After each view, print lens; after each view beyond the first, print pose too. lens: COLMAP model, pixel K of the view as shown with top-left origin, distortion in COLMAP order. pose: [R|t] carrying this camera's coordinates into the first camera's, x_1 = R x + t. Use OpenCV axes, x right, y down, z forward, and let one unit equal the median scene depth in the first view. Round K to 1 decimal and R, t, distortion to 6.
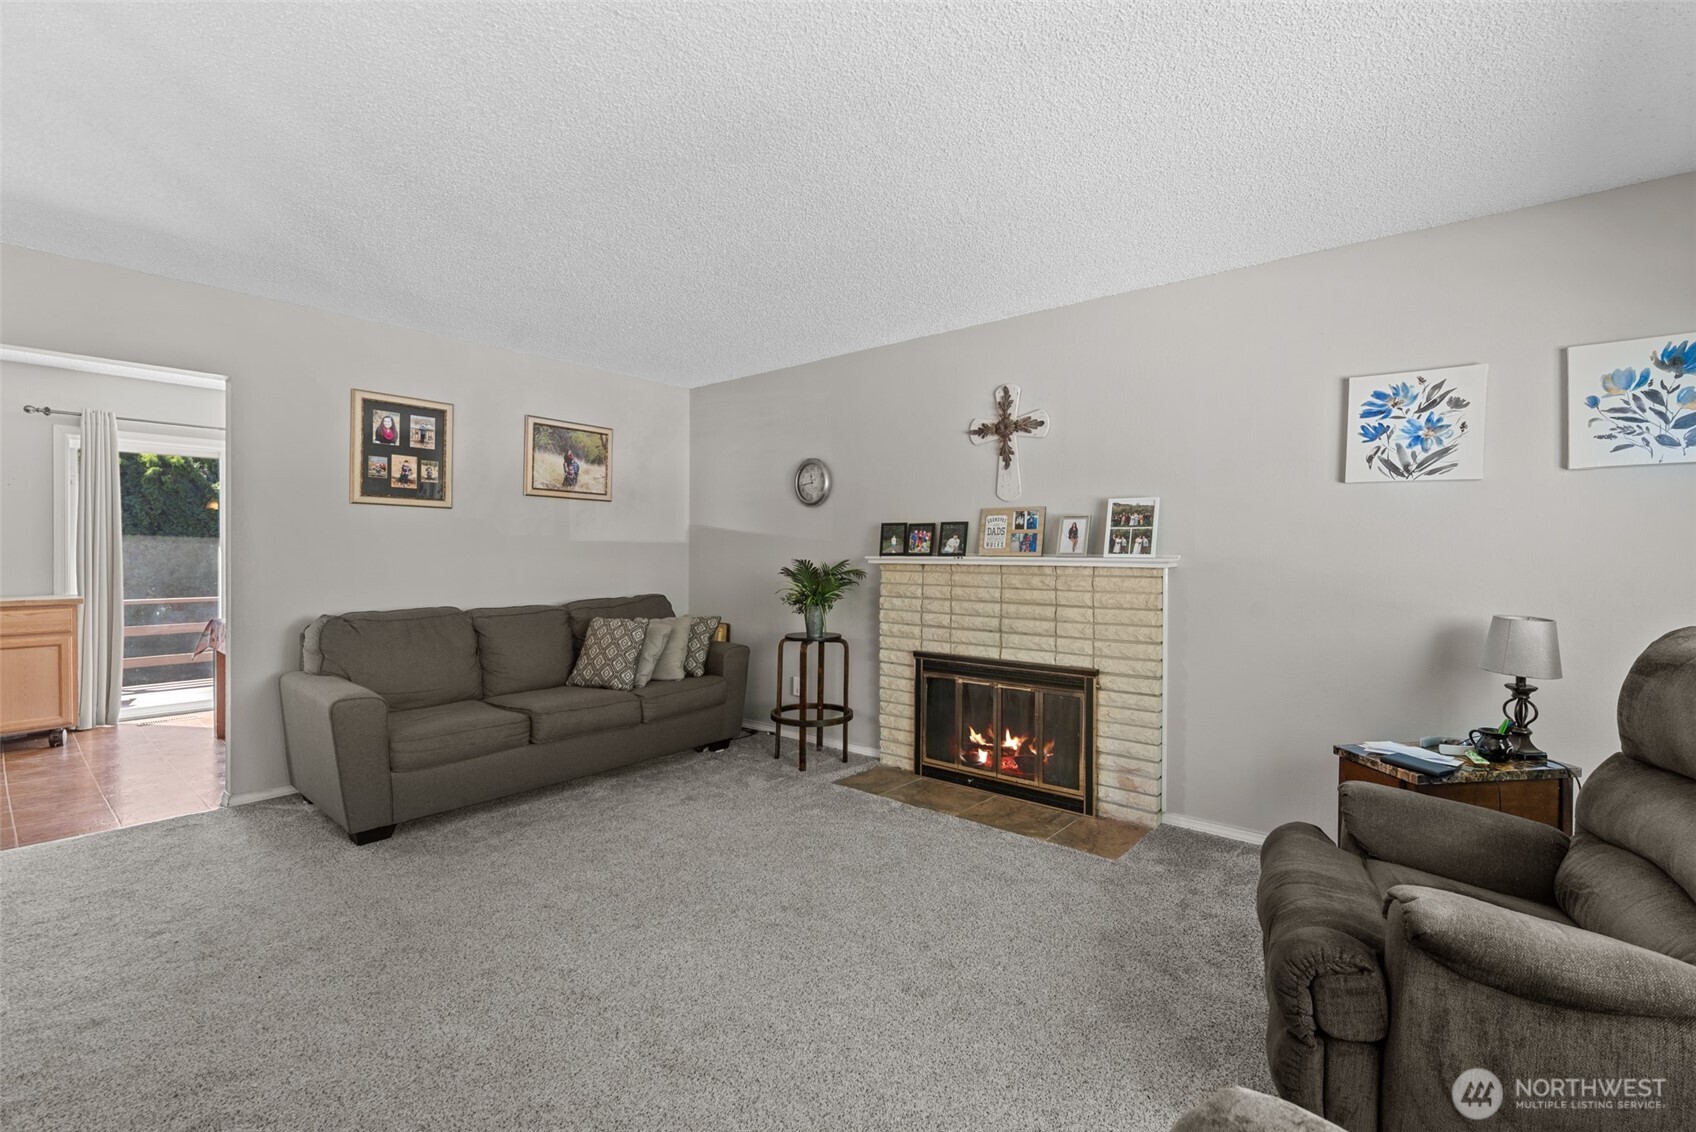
lens RADIAL K [[756.2, 0, 855.1], [0, 756.2, 552.6], [0, 0, 1]] dist [0.003134, -0.001097]
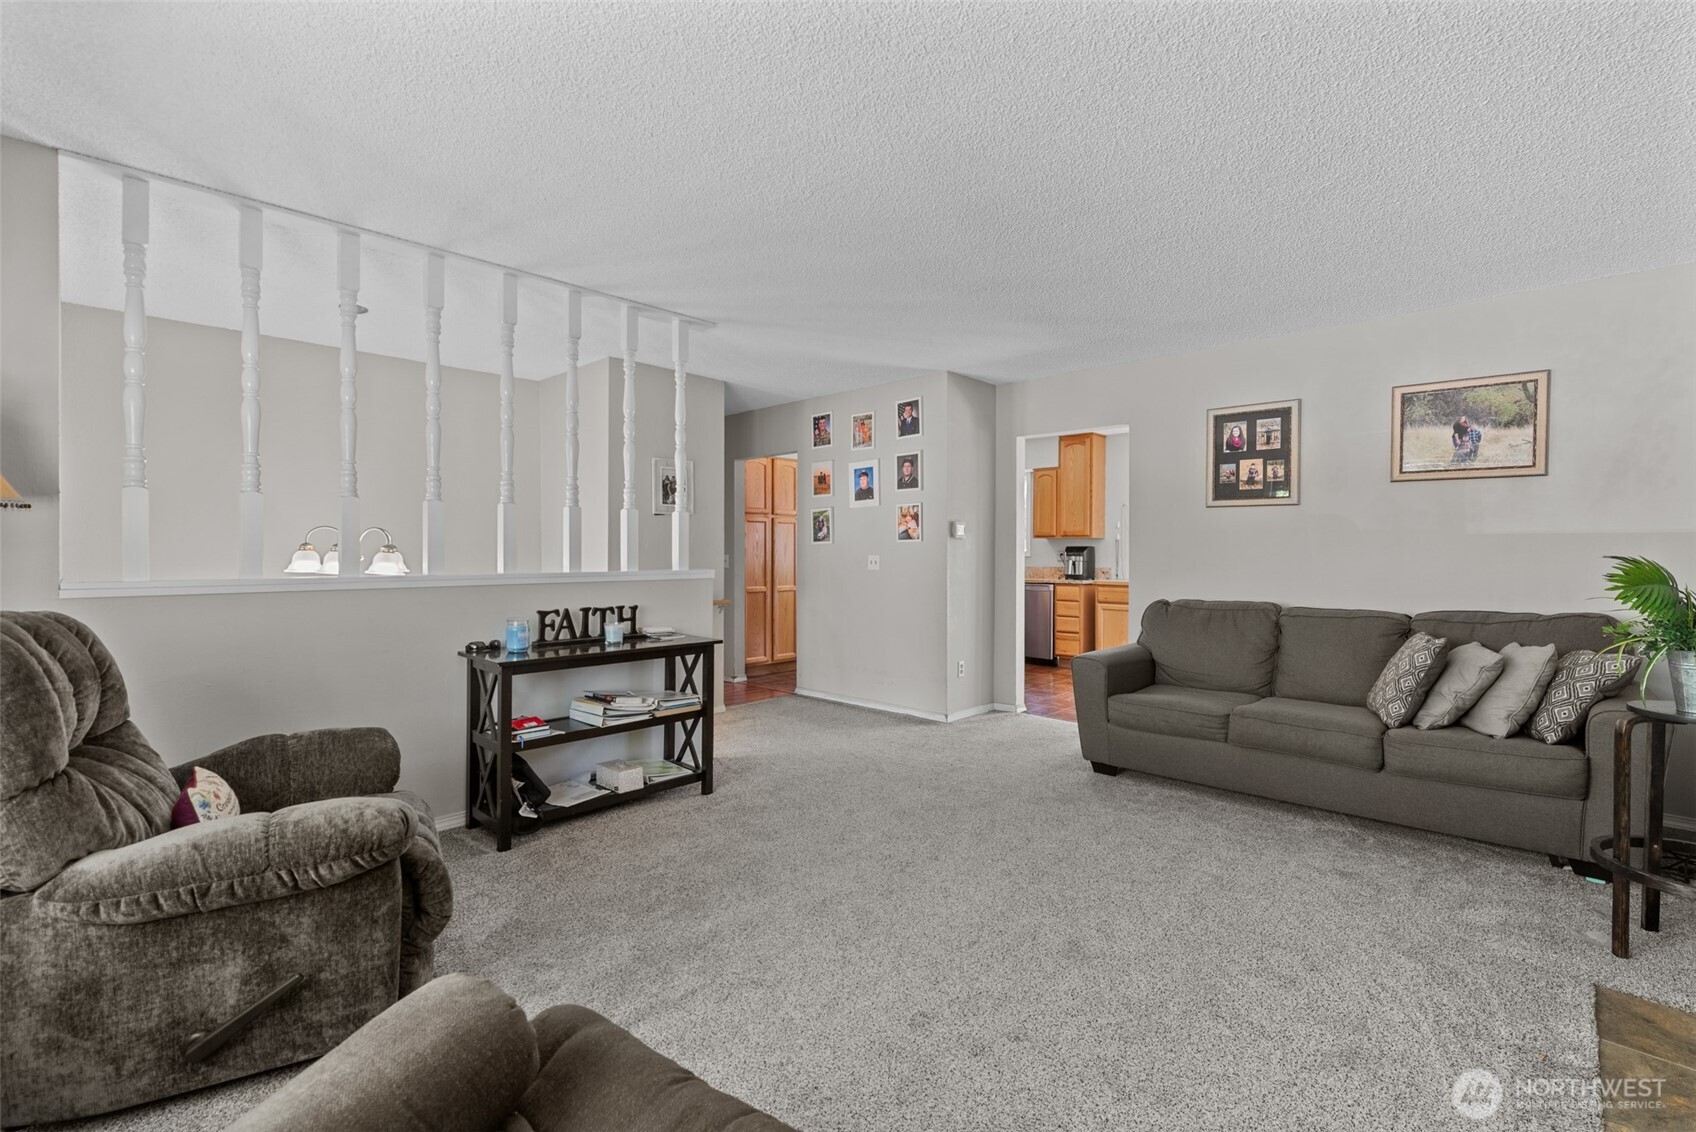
lens RADIAL K [[756.2, 0, 842.6], [0, 756.2, 558.3], [0, 0, 1]] dist [0.003134, -0.001097]
pose [[-0.088438, 0.004394, -0.996072, 0.548988], [-0.005611, 0.999972, 0.004910, 0.010608], [0.996066, 0.006023, -0.088411, 0.542431]]
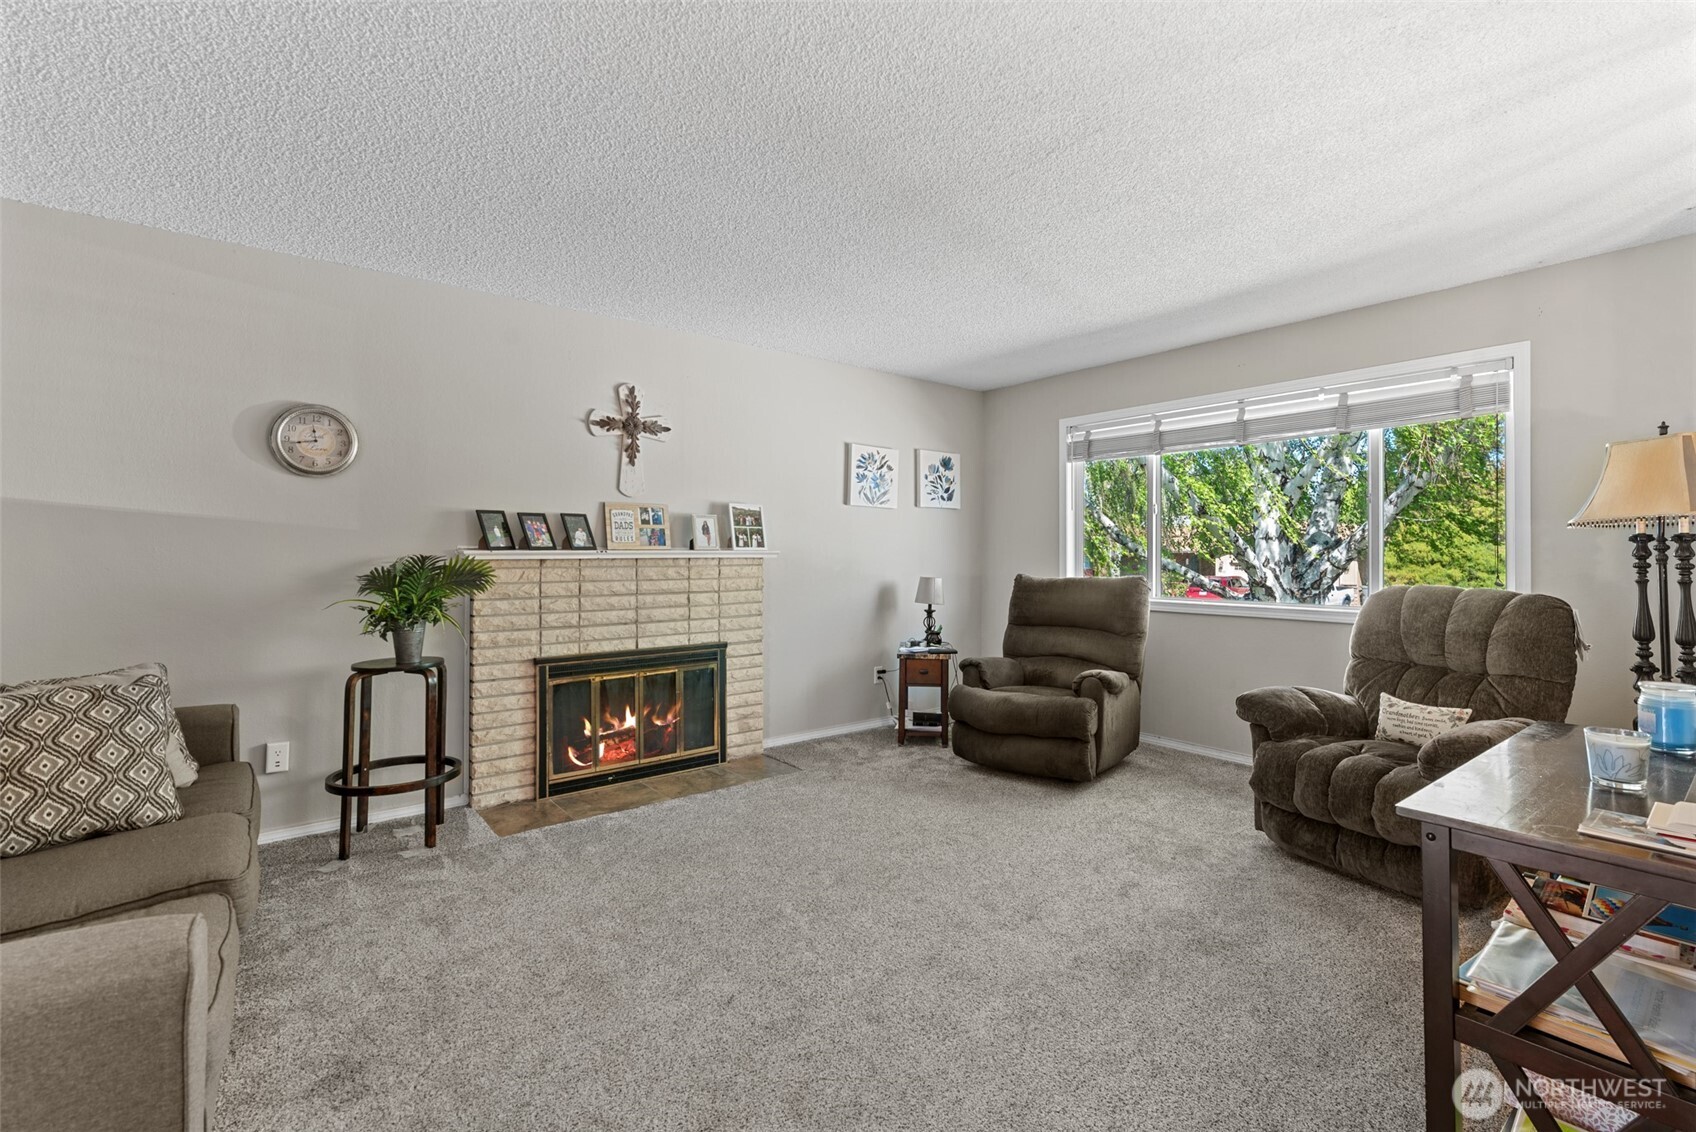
lens RADIAL K [[756.2, 0, 838.0], [0, 756.2, 556.5], [0, 0, 1]] dist [0.003134, -0.001097]
pose [[0.203281, -0.002635, 0.979117, -0.752386], [0.009218, 0.999957, 0.000777, 0.015573], [-0.979077, 0.008868, 0.203297, 0.509359]]
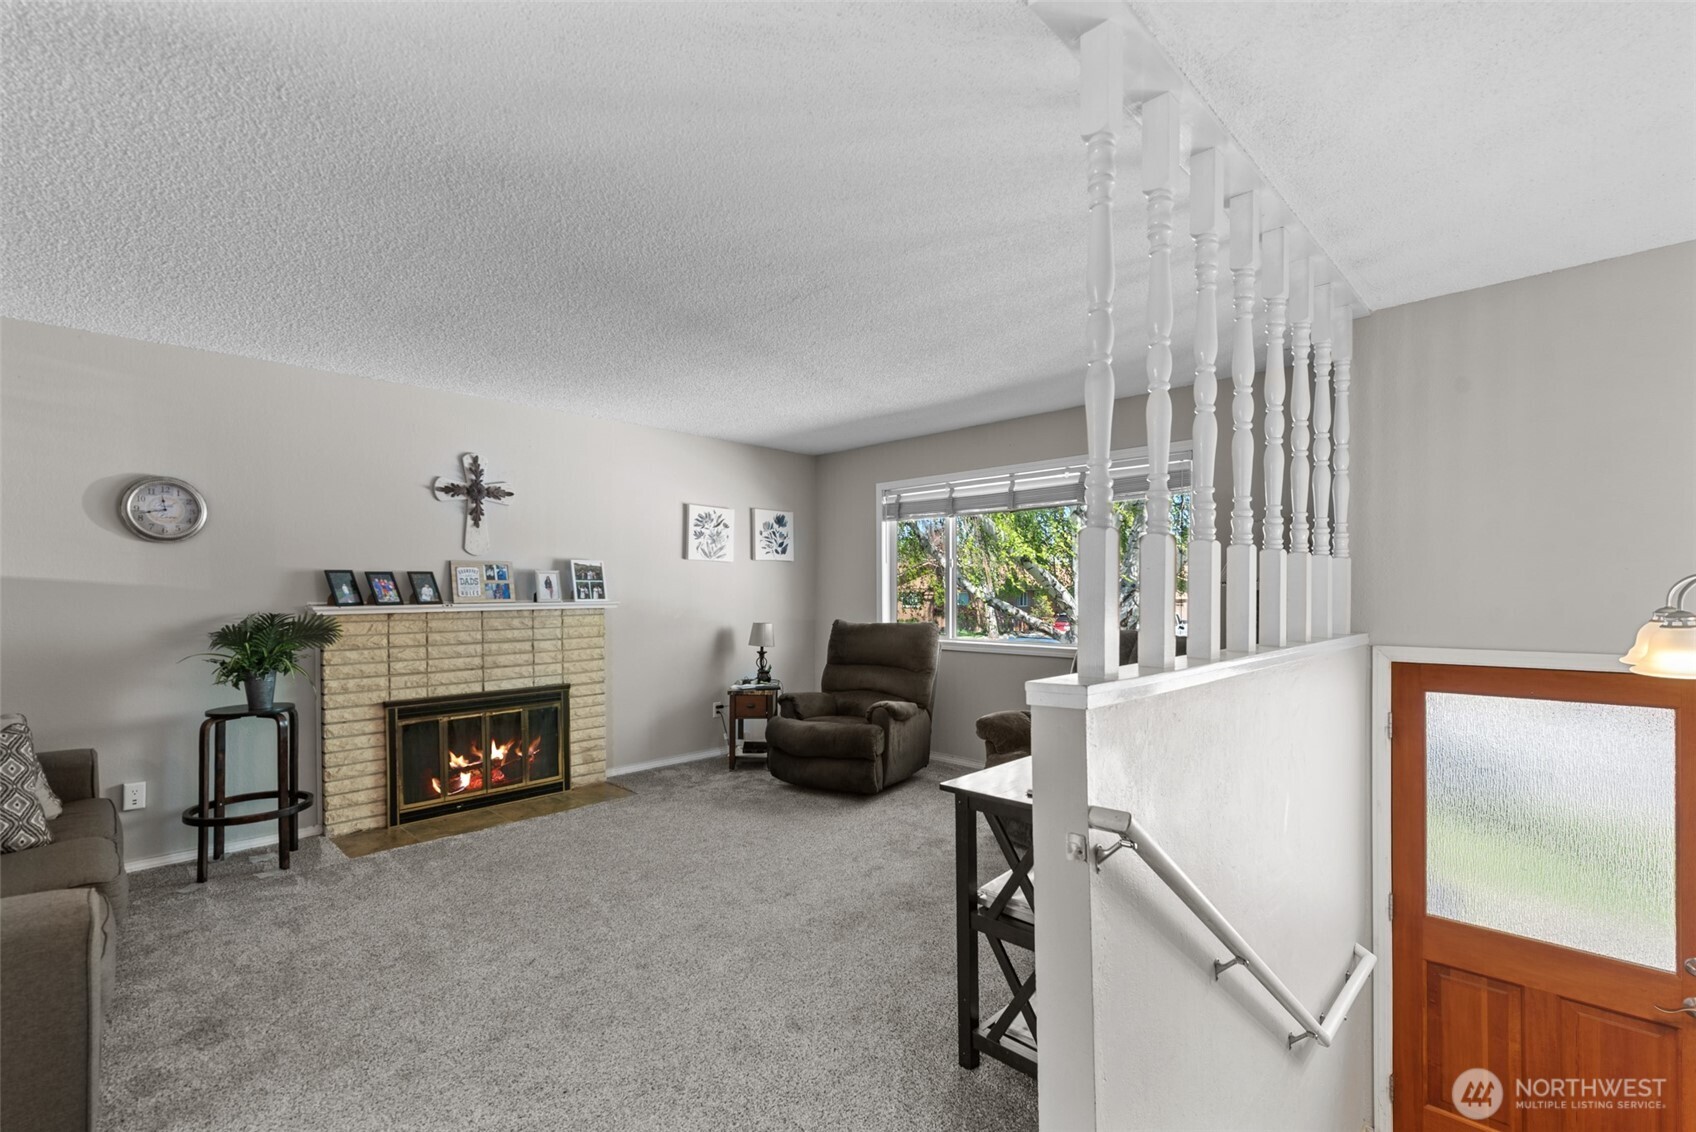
lens RADIAL K [[756.2, 0, 830.8], [0, 756.2, 609.2], [0, 0, 1]] dist [0.003134, -0.001097]
pose [[0.082399, -0.025325, 0.996278, -0.901540], [0.013688, 0.999612, 0.024278, -0.006550], [-0.996505, 0.011637, 0.082713, 0.364464]]
